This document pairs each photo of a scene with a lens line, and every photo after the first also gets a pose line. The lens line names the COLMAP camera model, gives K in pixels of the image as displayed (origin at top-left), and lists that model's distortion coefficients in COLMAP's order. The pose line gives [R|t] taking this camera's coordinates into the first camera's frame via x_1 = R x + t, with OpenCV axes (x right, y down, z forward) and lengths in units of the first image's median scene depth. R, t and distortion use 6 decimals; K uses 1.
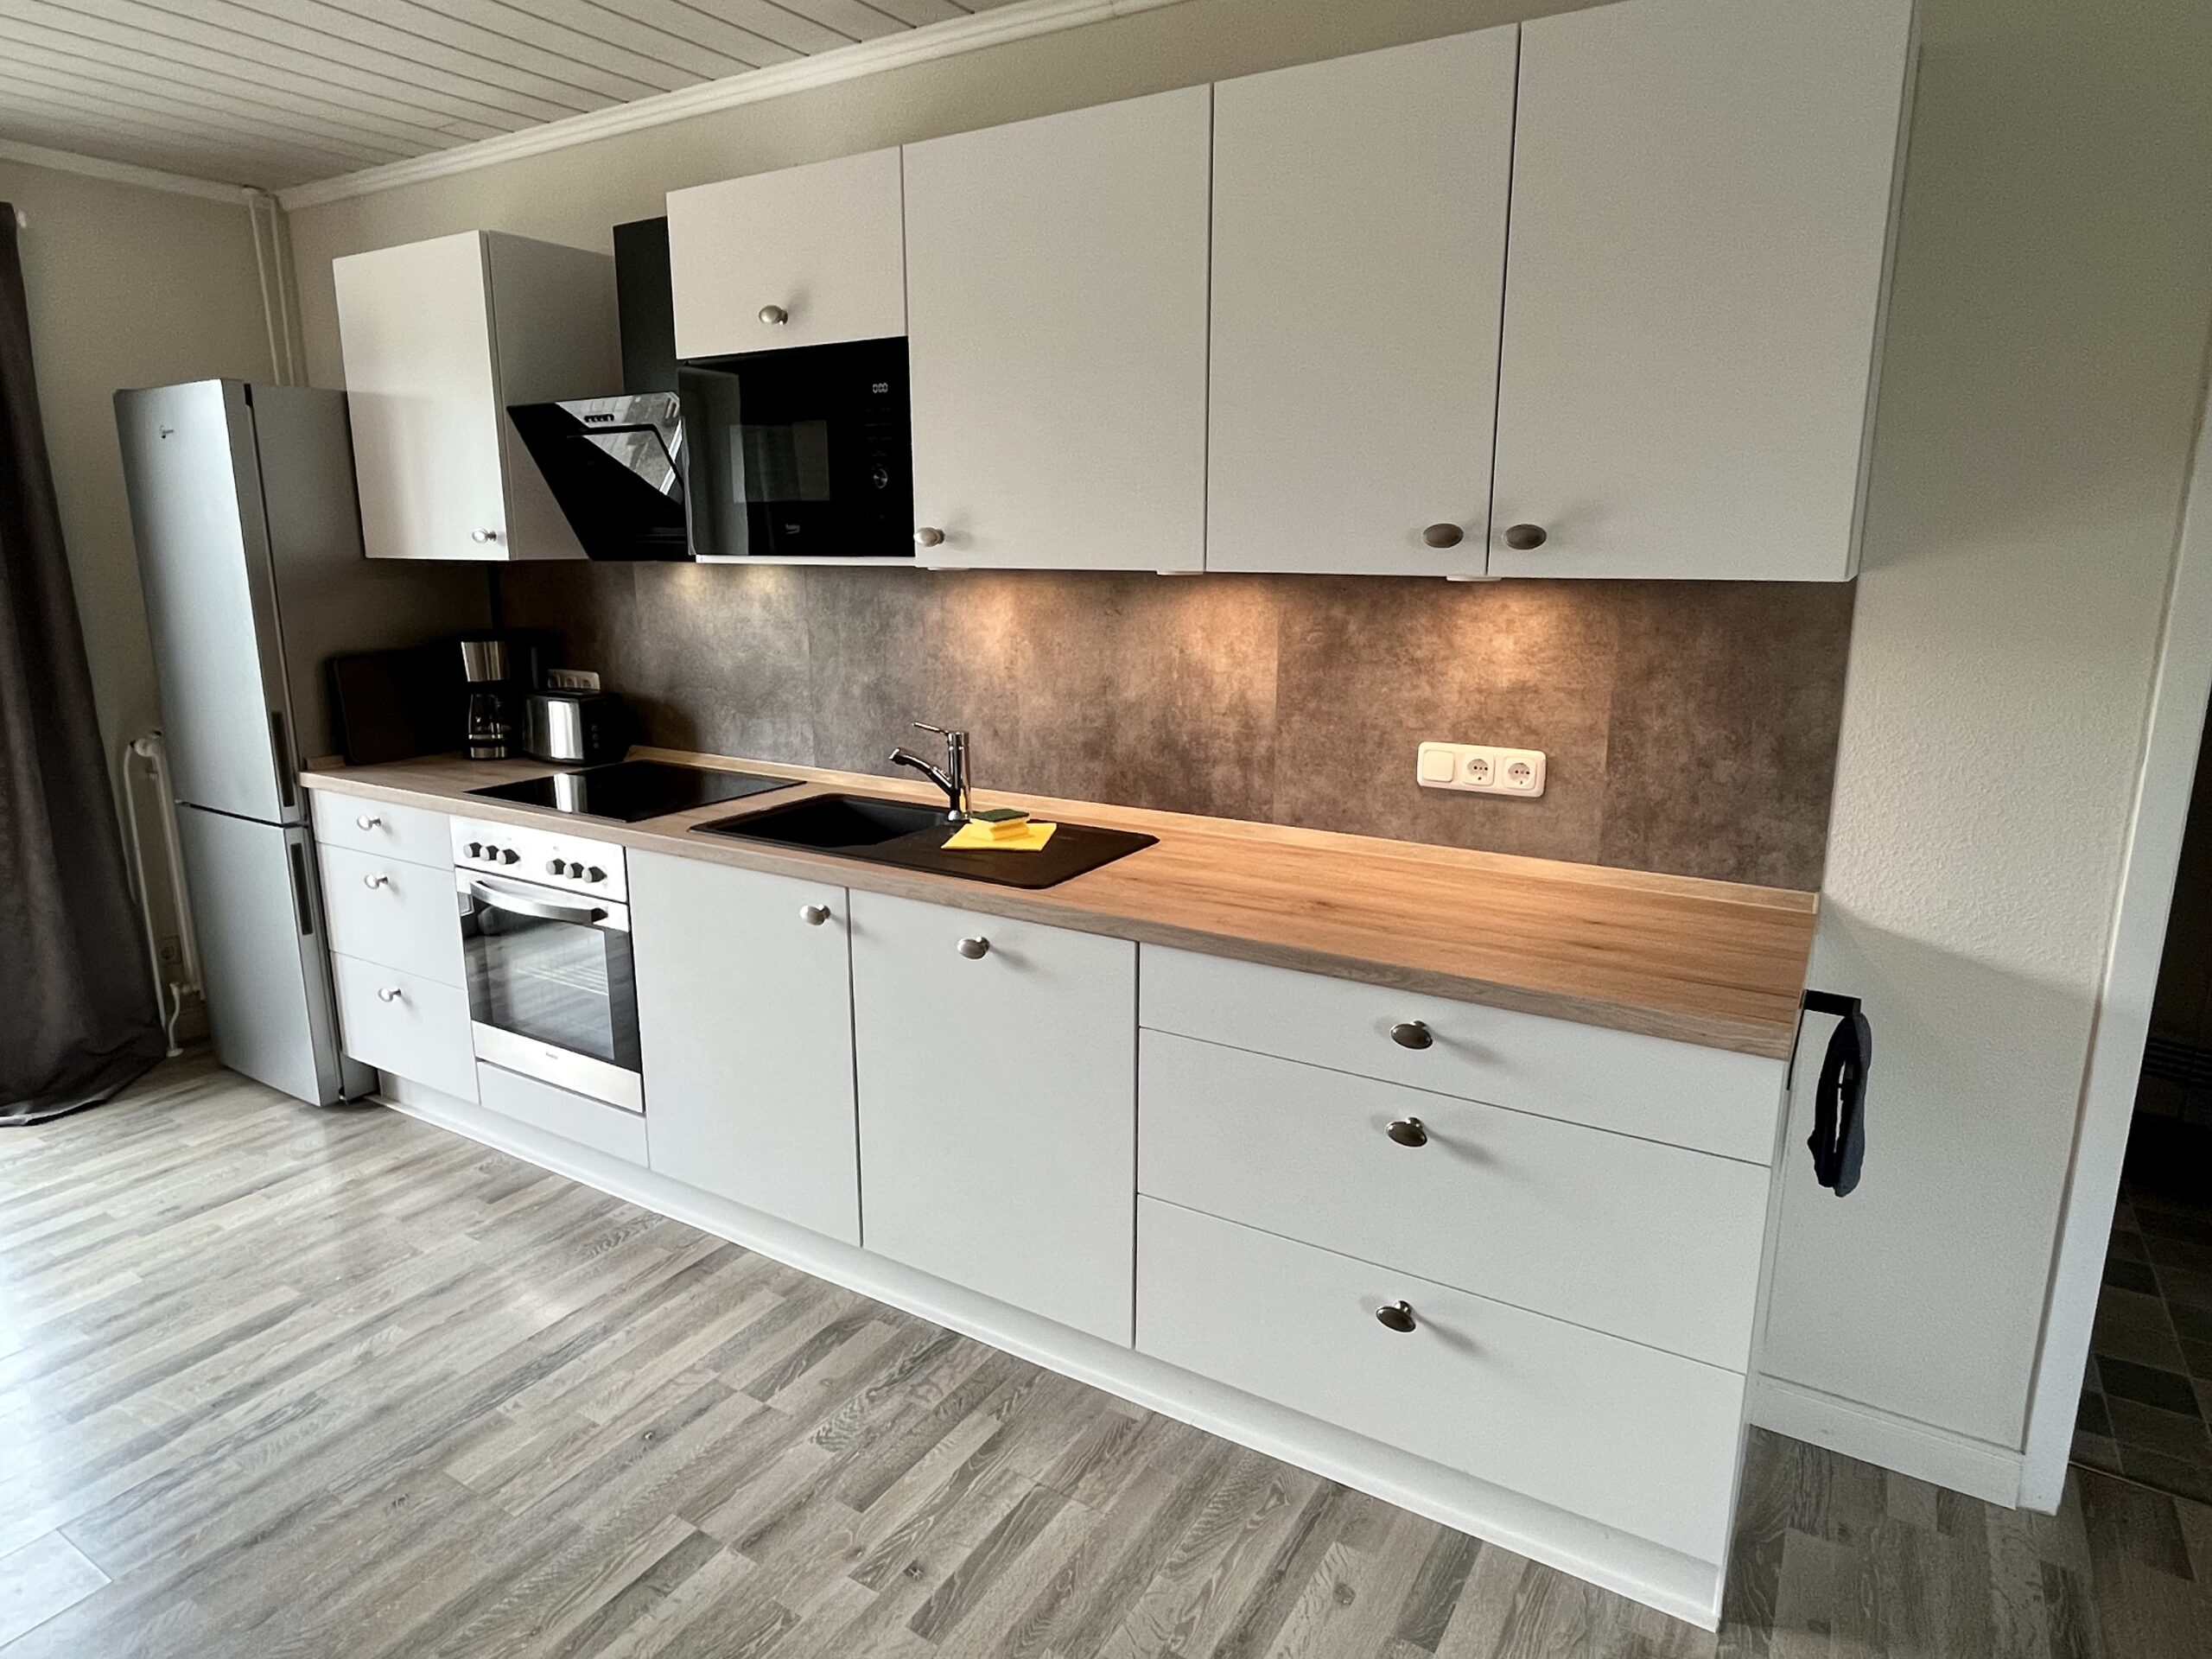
lens RADIAL K [[1297.9, 0, 1106.0], [0, 1297.9, 829.5], [0, 0, 1]] dist [-0.001853, -0.000631]
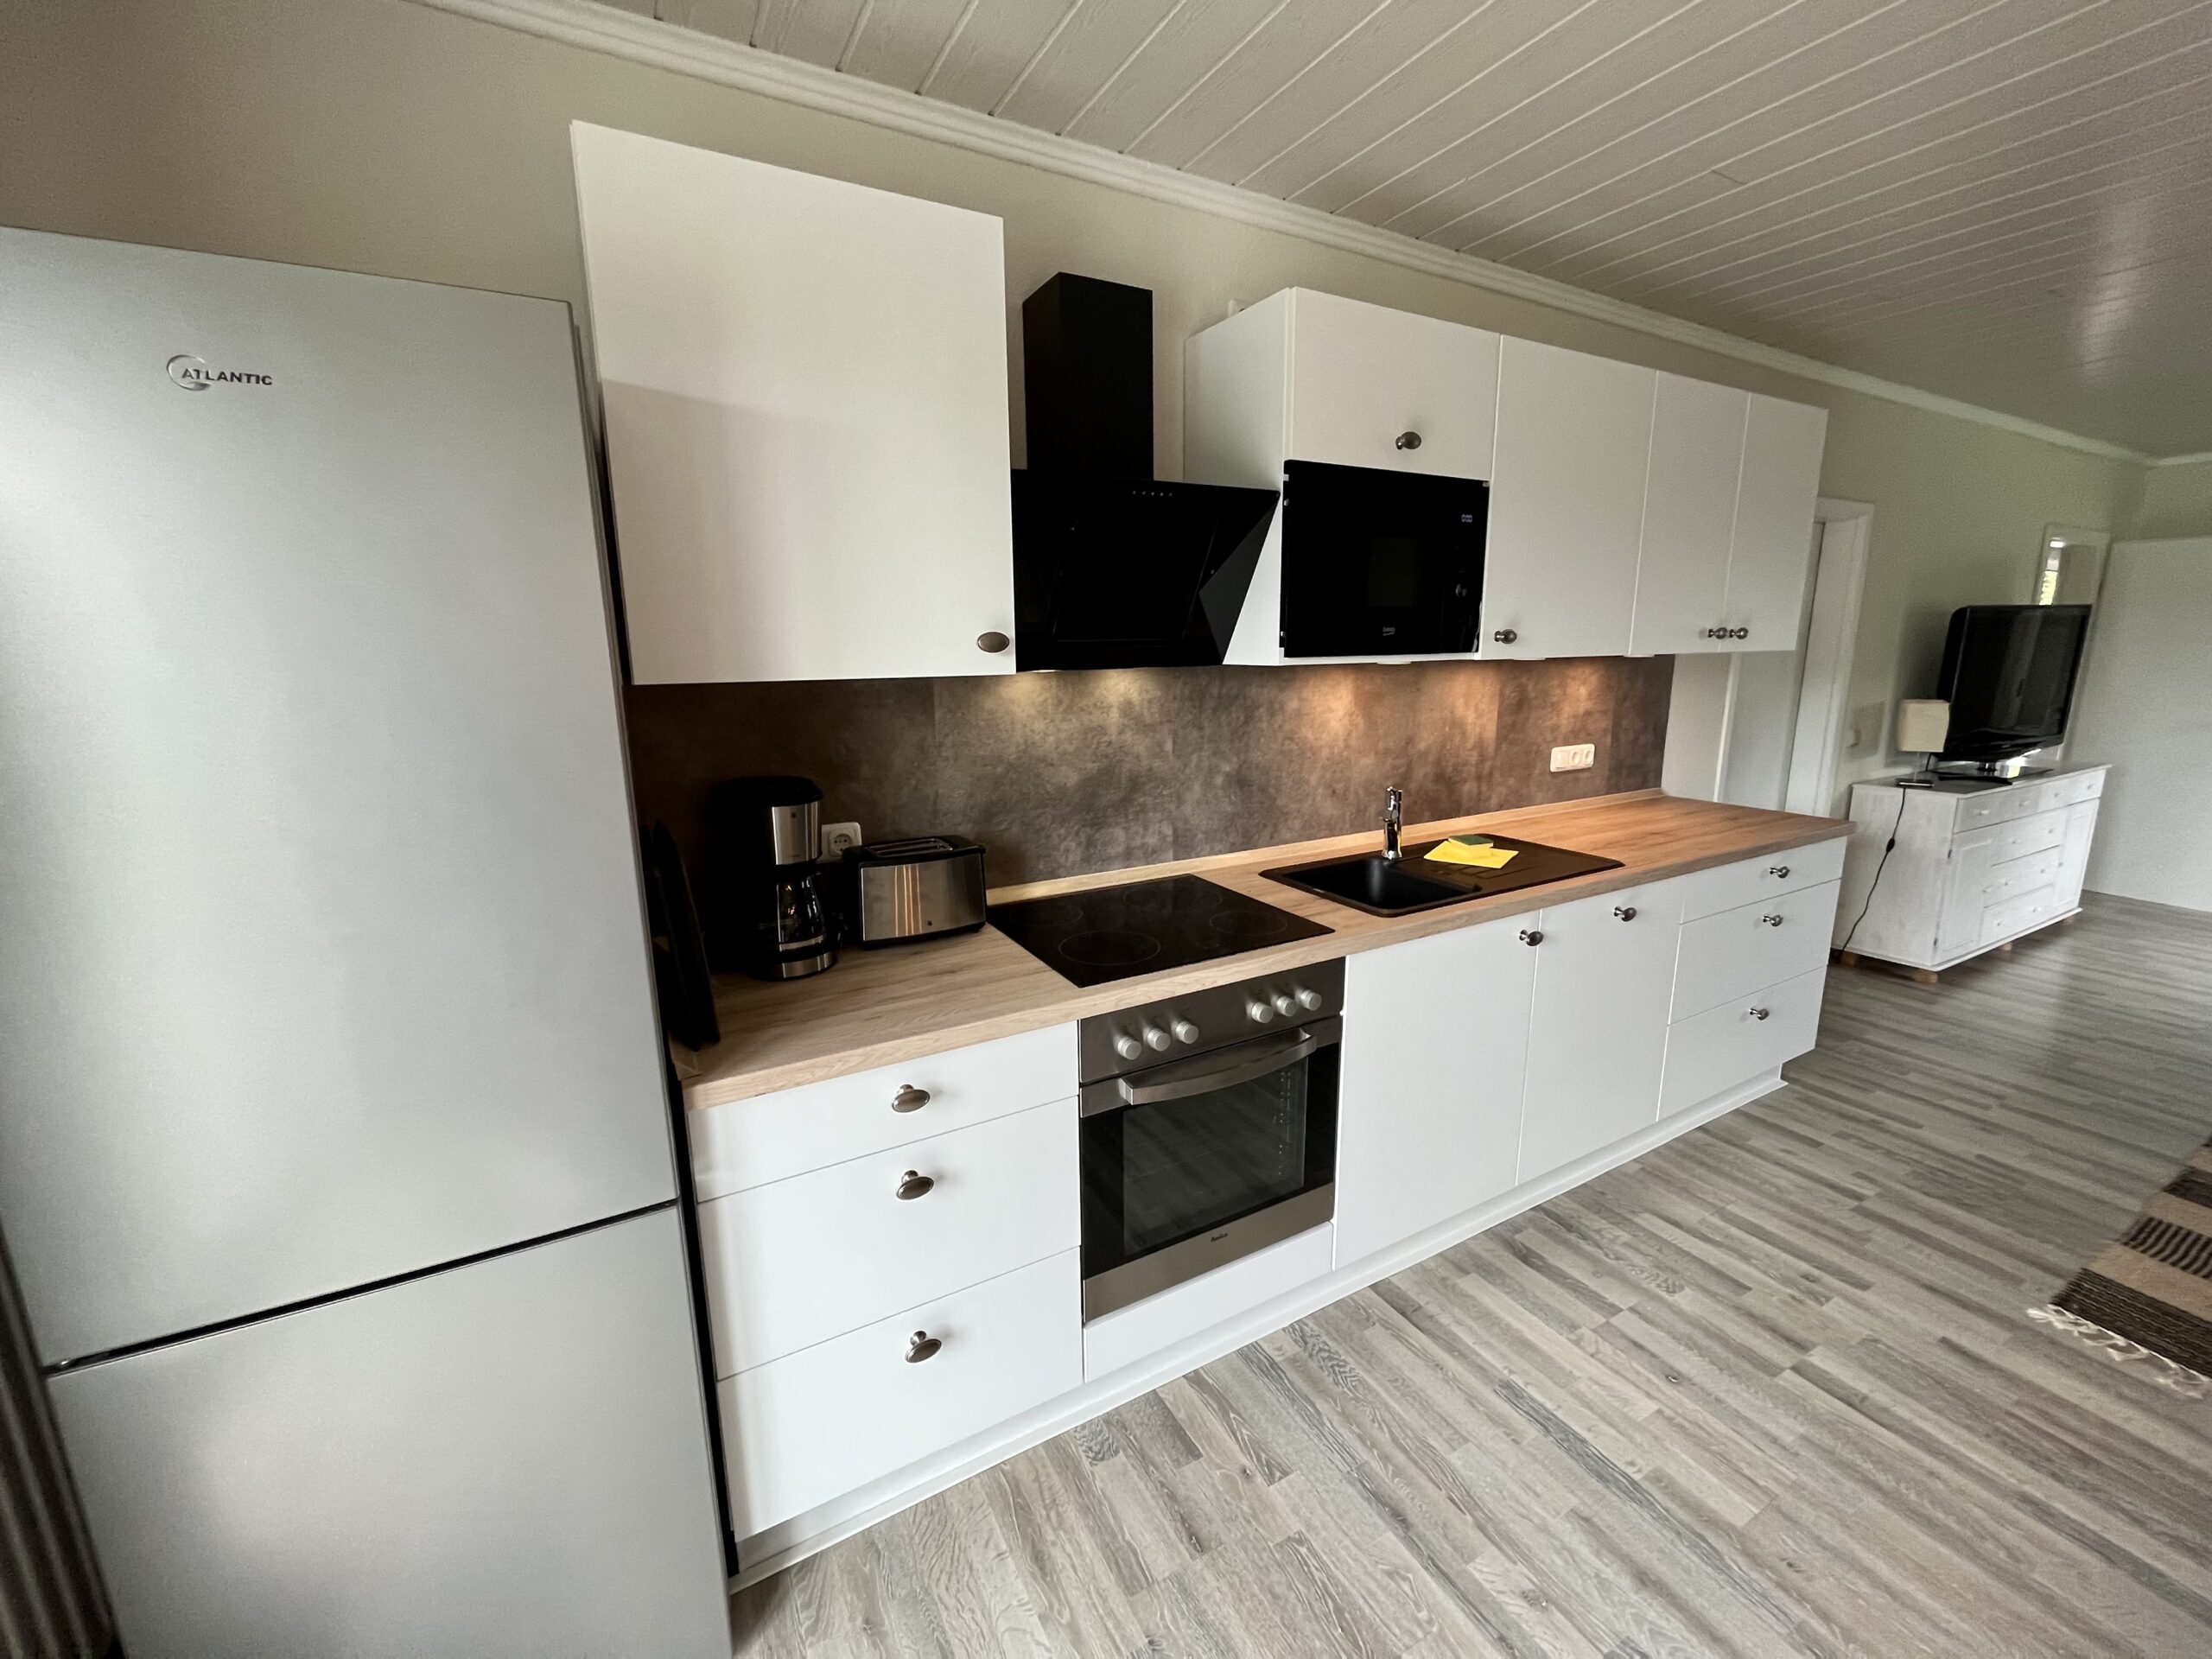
lens RADIAL K [[890.5, 0, 1109.5], [0, 890.5, 832.3], [0, 0, 1]] dist [-0.000076, 0.000001]
pose [[0.487662, -0.190584, 0.851976, -1.070853], [0.203267, 0.973848, 0.101498, -0.192118], [-0.849040, 0.123682, 0.513648, 0.842708]]
